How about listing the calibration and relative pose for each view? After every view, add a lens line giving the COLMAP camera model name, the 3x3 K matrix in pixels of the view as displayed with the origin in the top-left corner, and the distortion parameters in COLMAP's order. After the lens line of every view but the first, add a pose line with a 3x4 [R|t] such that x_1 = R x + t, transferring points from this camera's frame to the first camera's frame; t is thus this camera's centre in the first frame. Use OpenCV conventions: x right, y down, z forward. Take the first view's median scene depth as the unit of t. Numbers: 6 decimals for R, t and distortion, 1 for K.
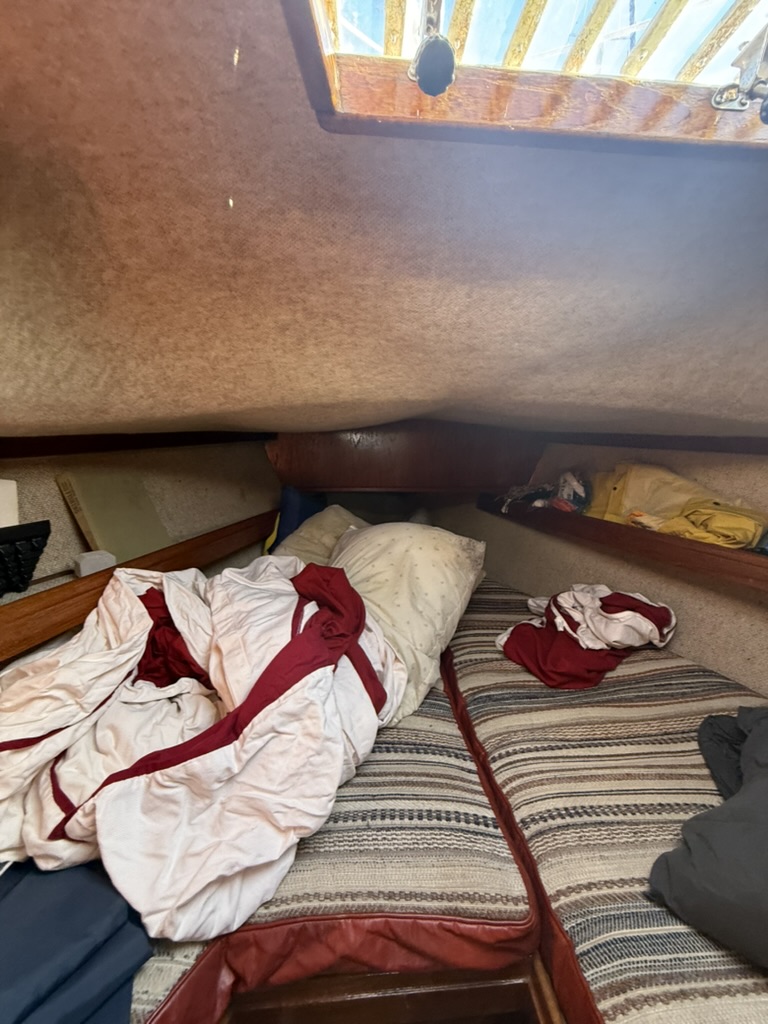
lens RADIAL K [[410.4, 0, 381.5], [0, 410.4, 513.0], [0, 0, 1]] dist [0.000198, -0.000038]
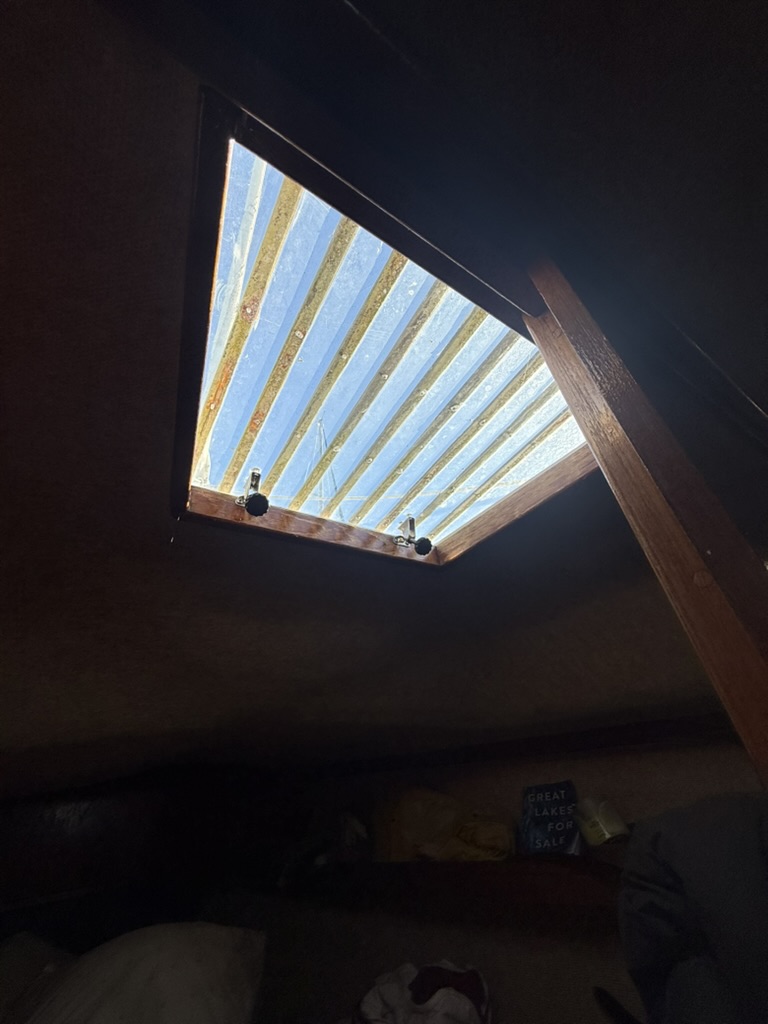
lens RADIAL K [[410.4, 0, 381.5], [0, 410.4, 513.0], [0, 0, 1]] dist [0.000198, -0.000038]
pose [[0.863188, 0.180595, 0.471480, -0.088510], [0.208229, 0.723375, -0.658307, 0.081551], [-0.459943, 0.666418, 0.586804, -0.097565]]
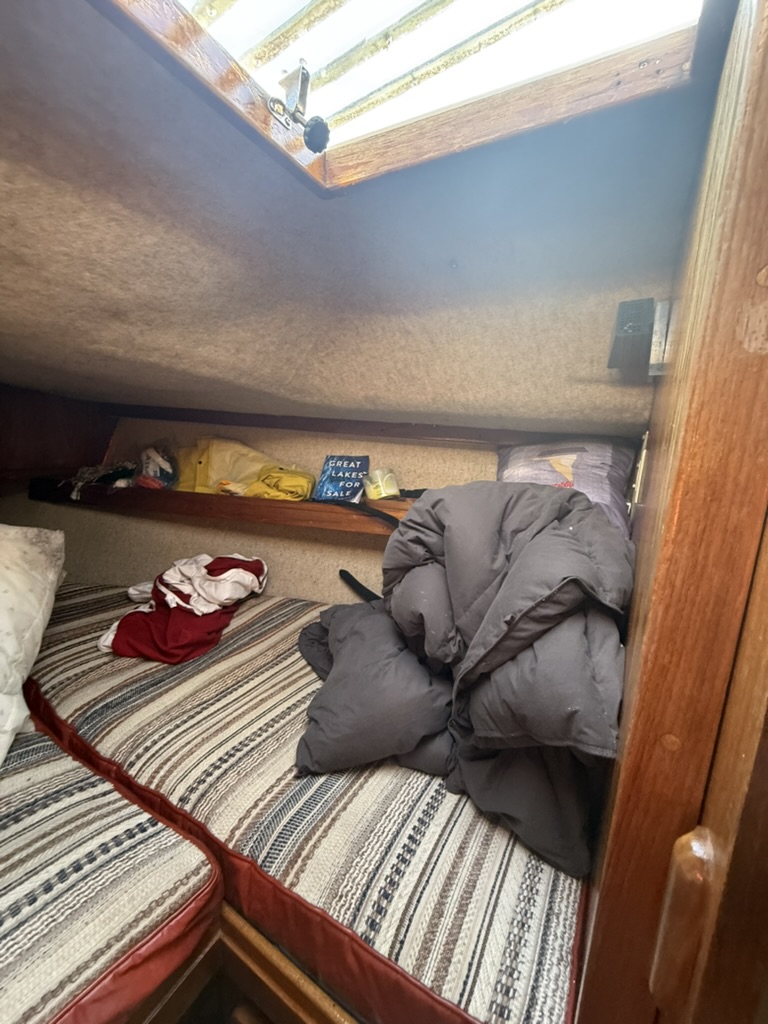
lens RADIAL K [[409.9, 0, 383.4], [0, 409.9, 514.3], [0, 0, 1]] dist [-0.000425, 0.000191]
pose [[0.561710, -0.128388, 0.817311, -0.065895], [0.107242, 0.990850, 0.081945, 0.059274], [-0.820354, 0.041620, 0.570339, 0.042449]]
